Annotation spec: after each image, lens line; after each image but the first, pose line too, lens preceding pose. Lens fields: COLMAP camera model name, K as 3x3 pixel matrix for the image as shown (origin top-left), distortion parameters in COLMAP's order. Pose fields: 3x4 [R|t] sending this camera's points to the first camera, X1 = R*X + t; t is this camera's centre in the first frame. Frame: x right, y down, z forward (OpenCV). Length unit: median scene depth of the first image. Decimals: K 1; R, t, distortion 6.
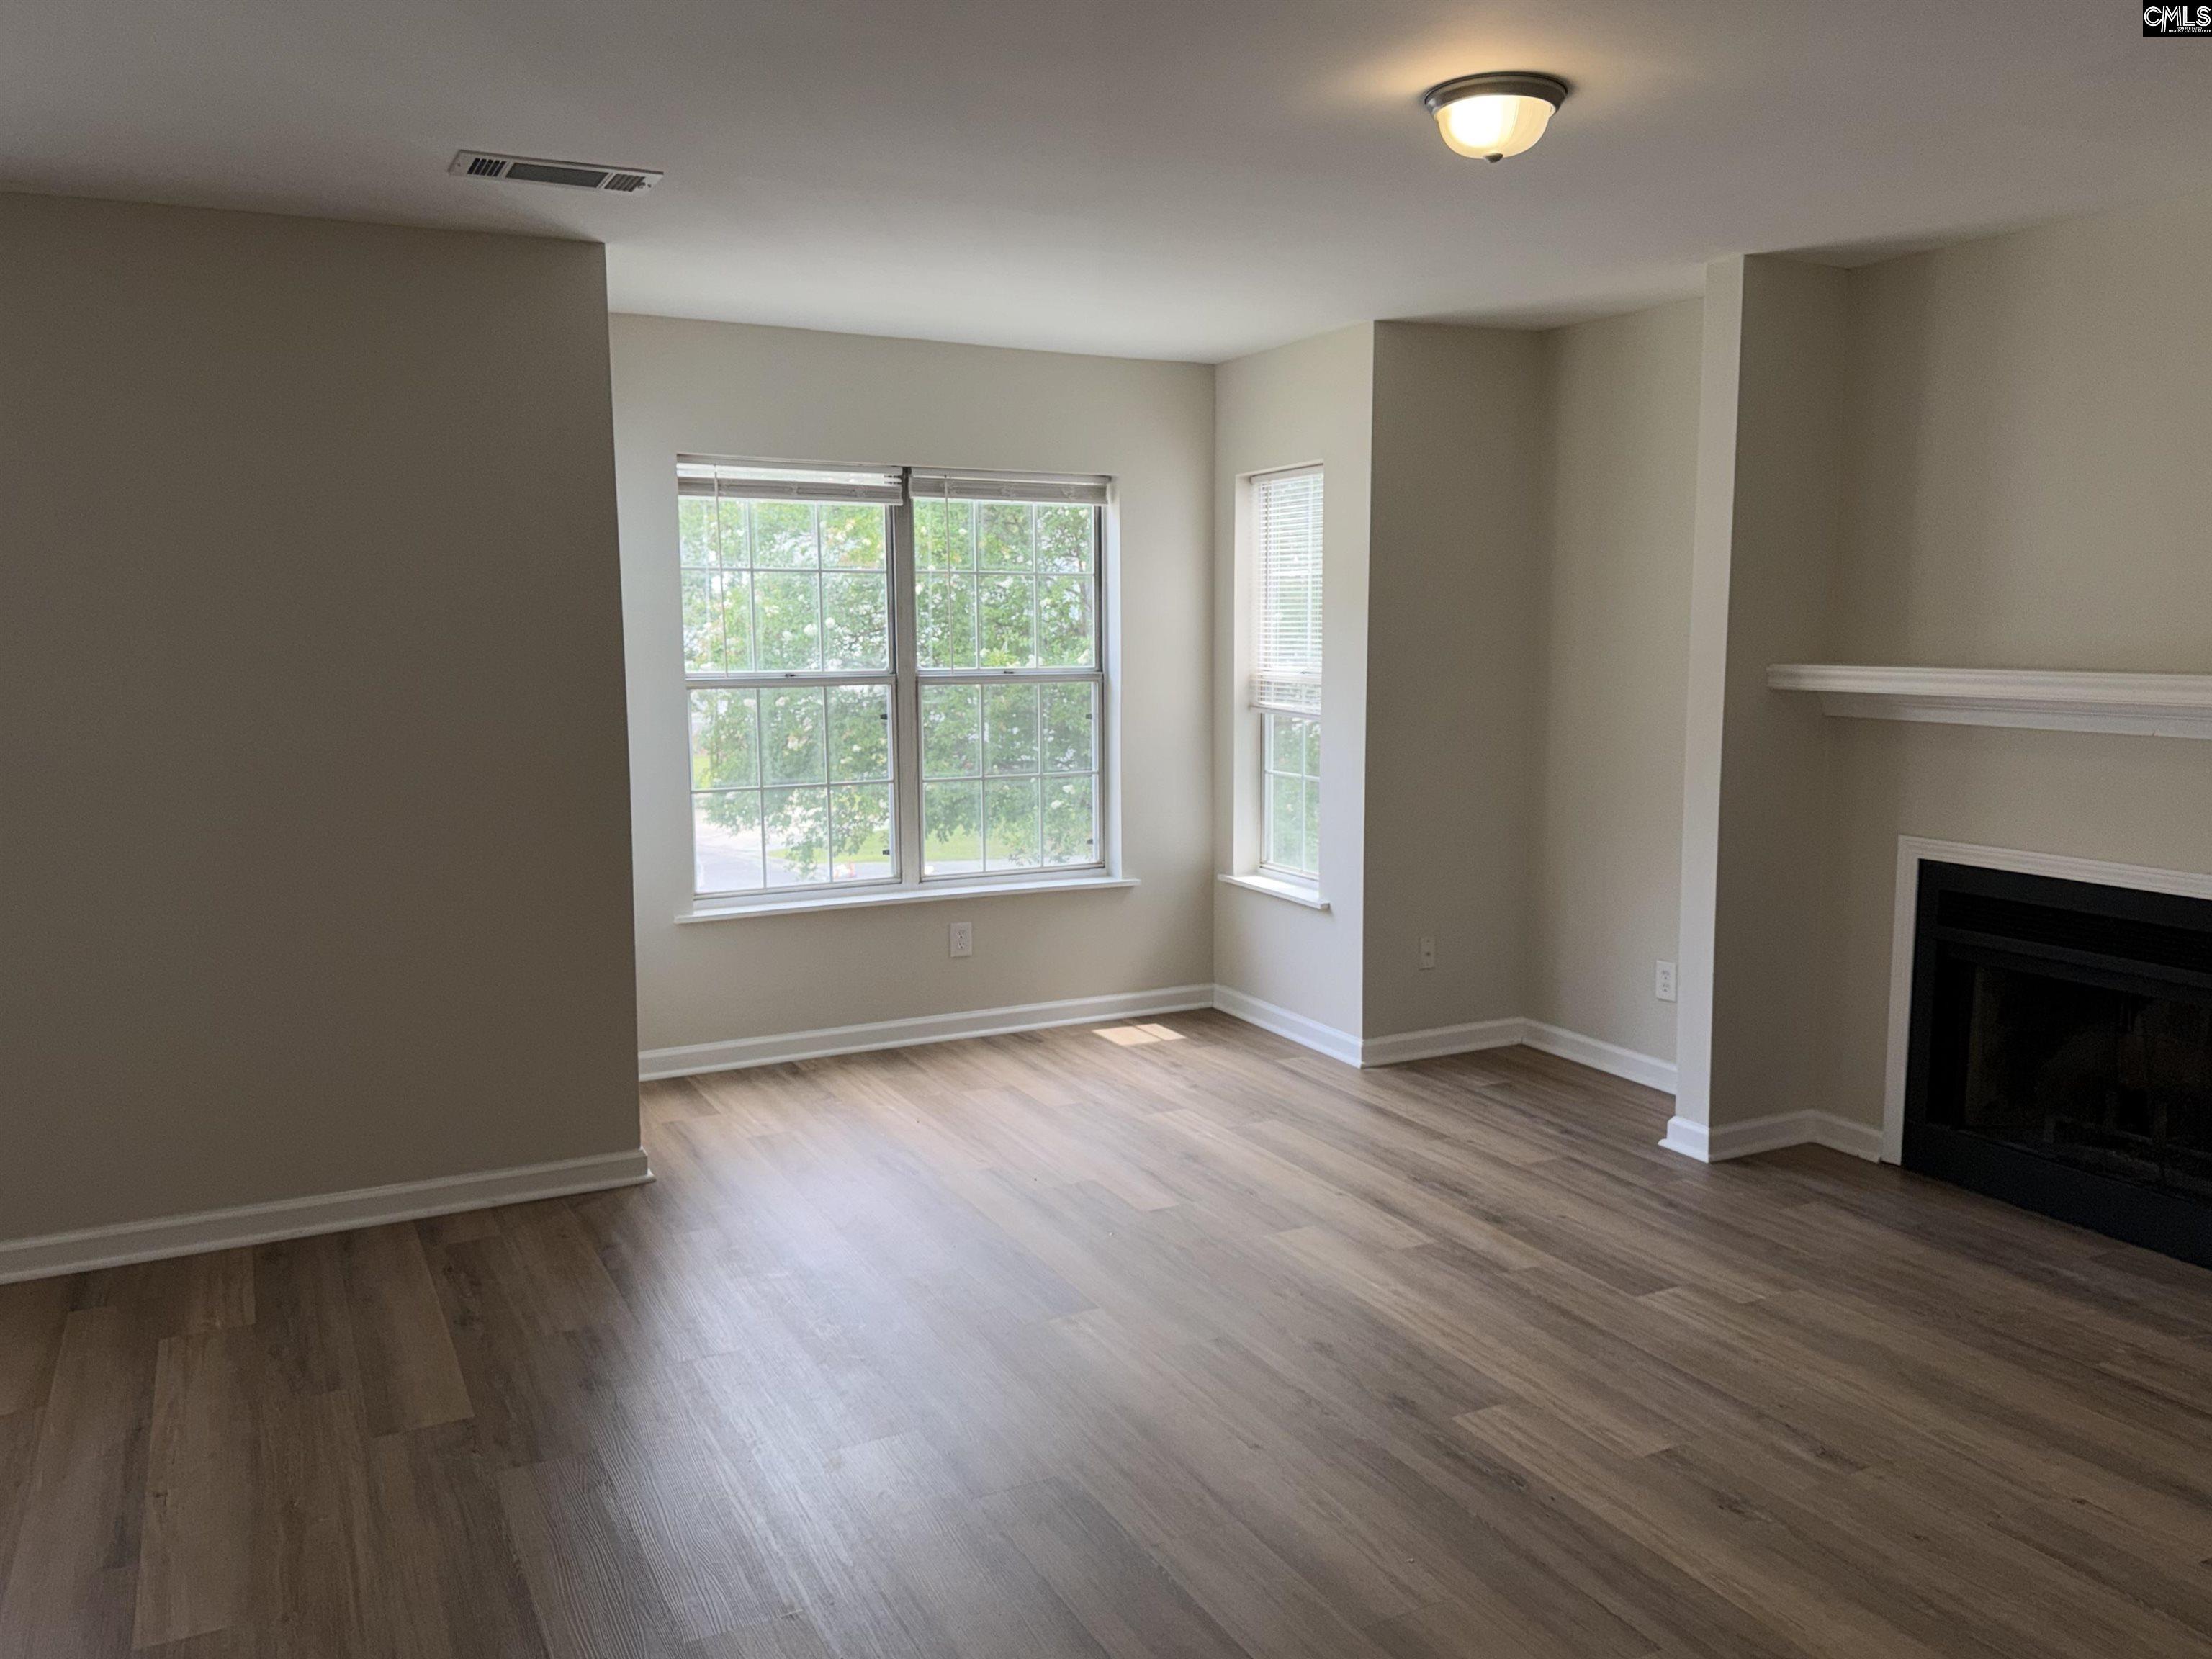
lens RADIAL K [[1673.5, 0, 1096.1], [0, 1673.5, 827.8], [0, 0, 1]] dist [0.185049, -0.298206]
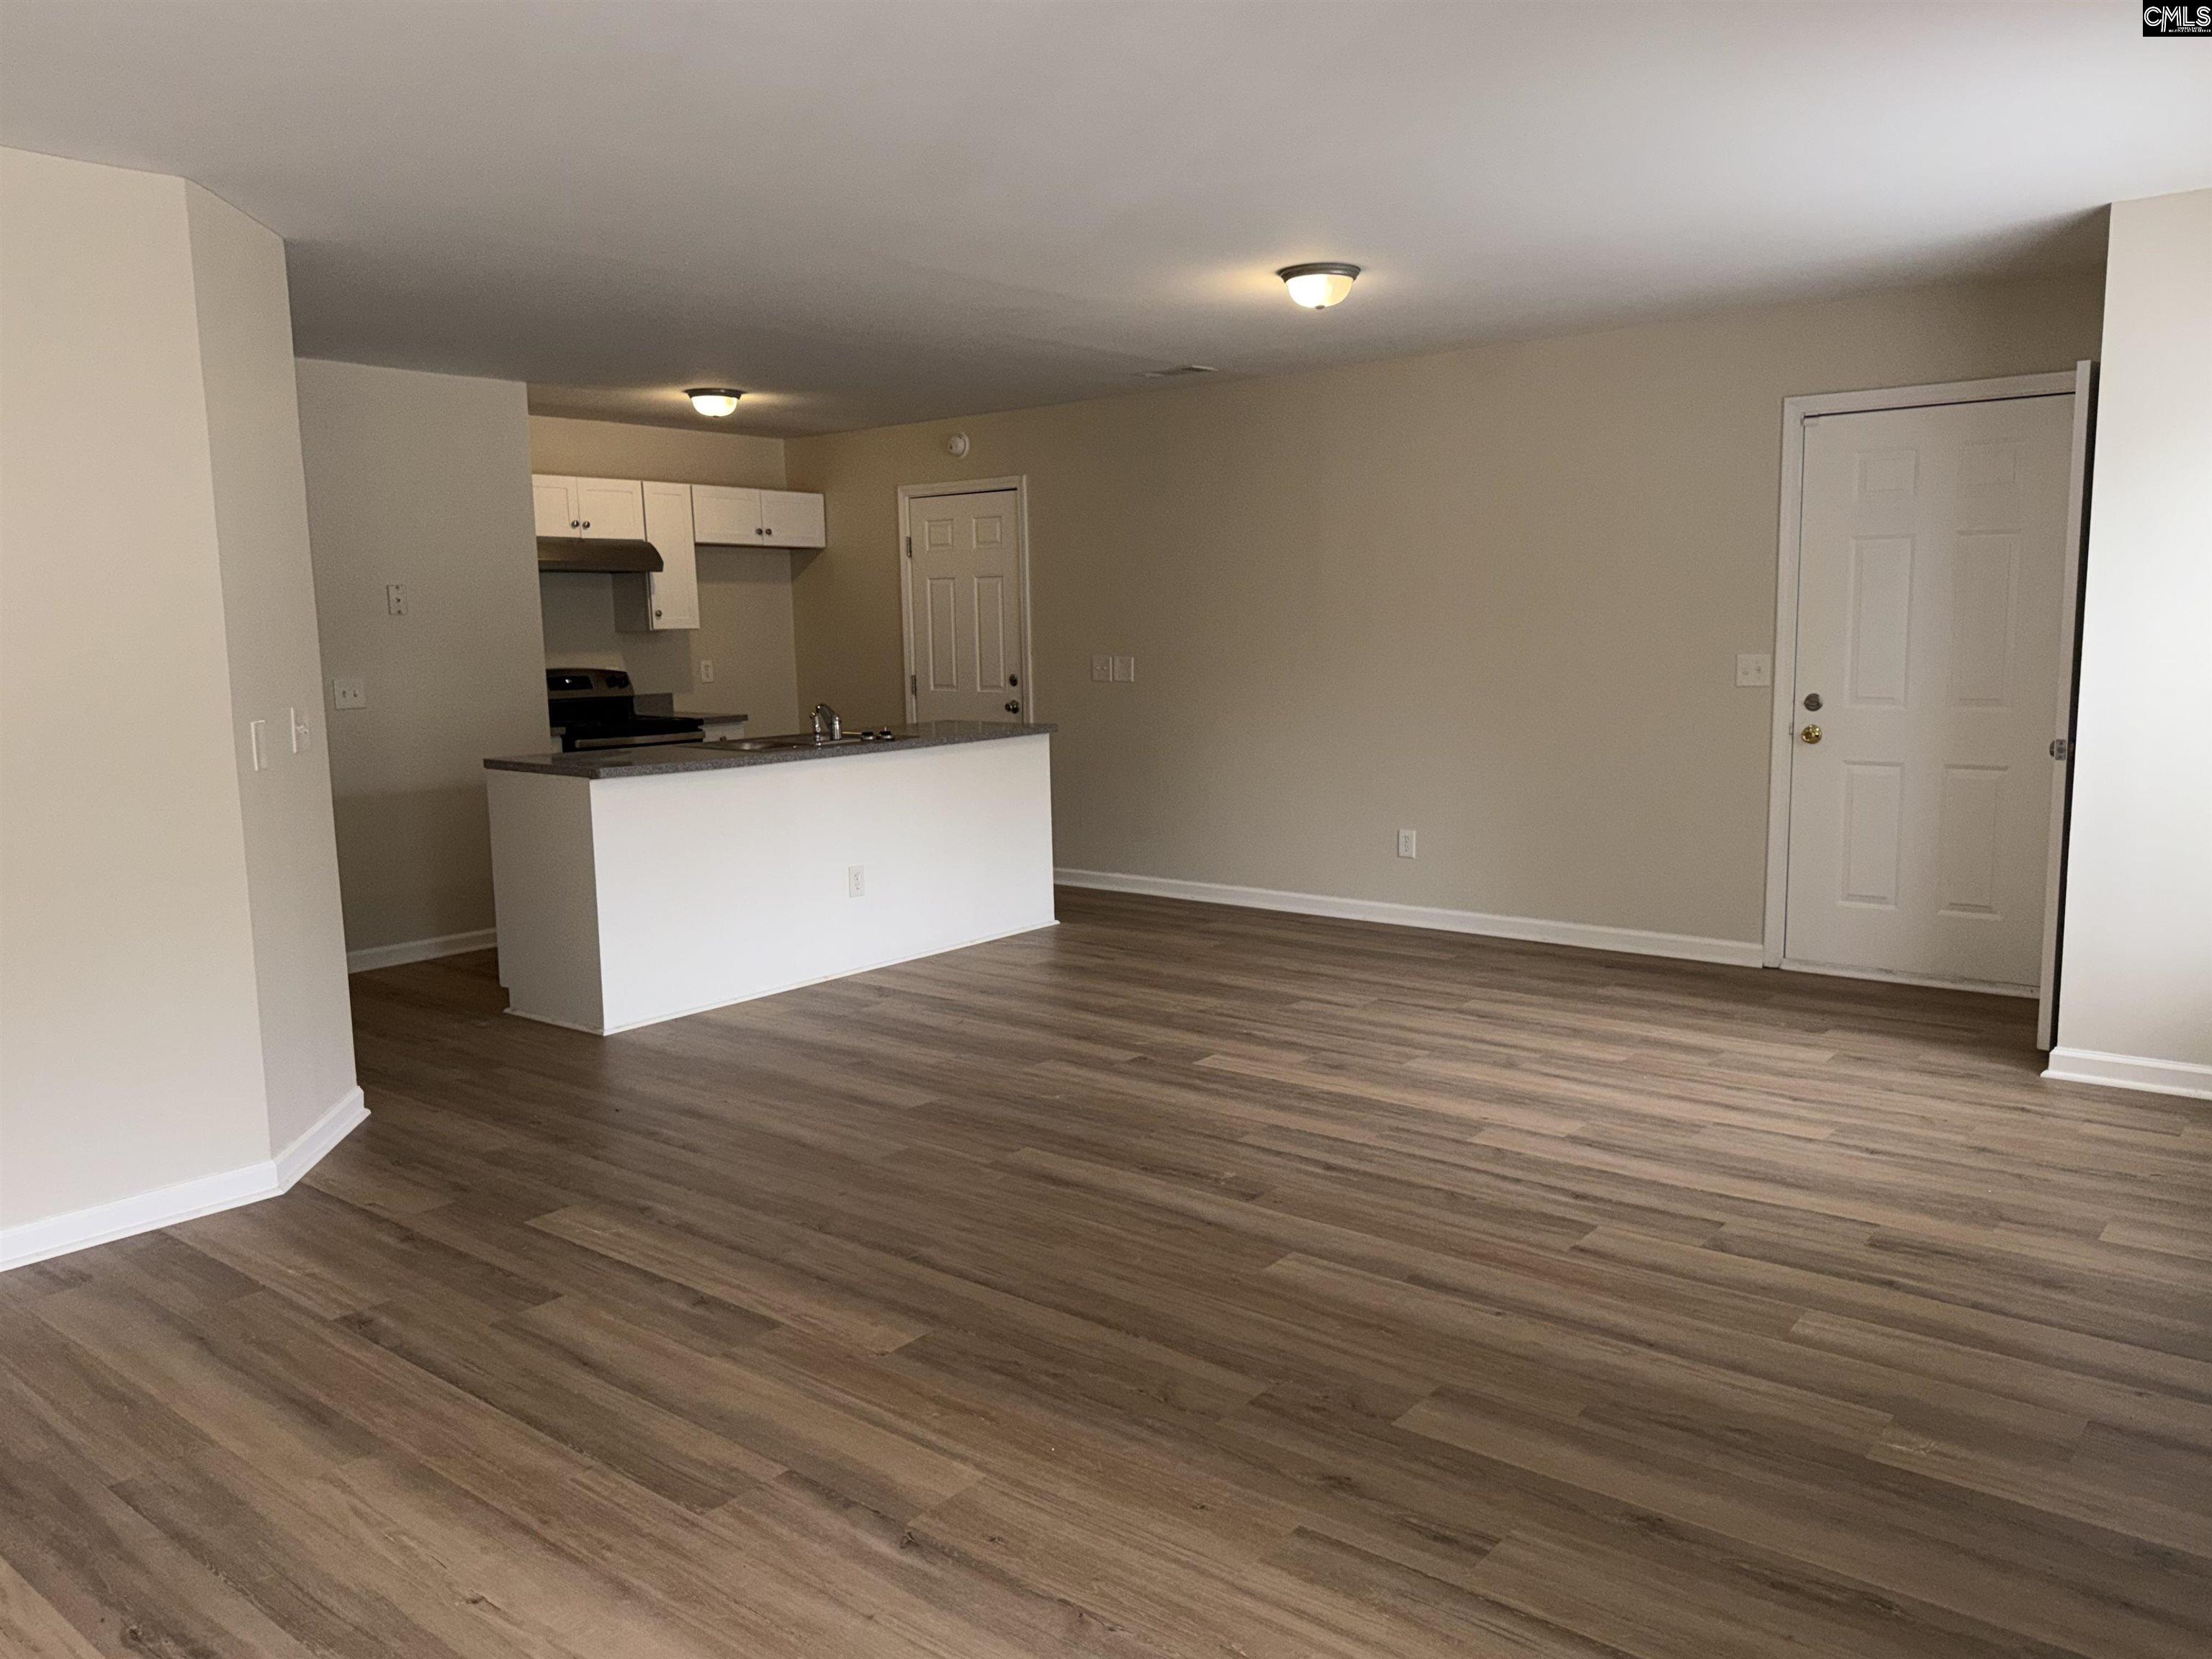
lens RADIAL K [[1605.8, 0, 1094.3], [0, 1605.8, 848.0], [0, 0, 1]] dist [0.058964, -0.058346]
pose [[-0.917132, 0.082781, -0.389893, 0.056415], [-0.023411, 0.965319, 0.260023, -0.106021], [0.397896, 0.247603, -0.883386, 1.013284]]
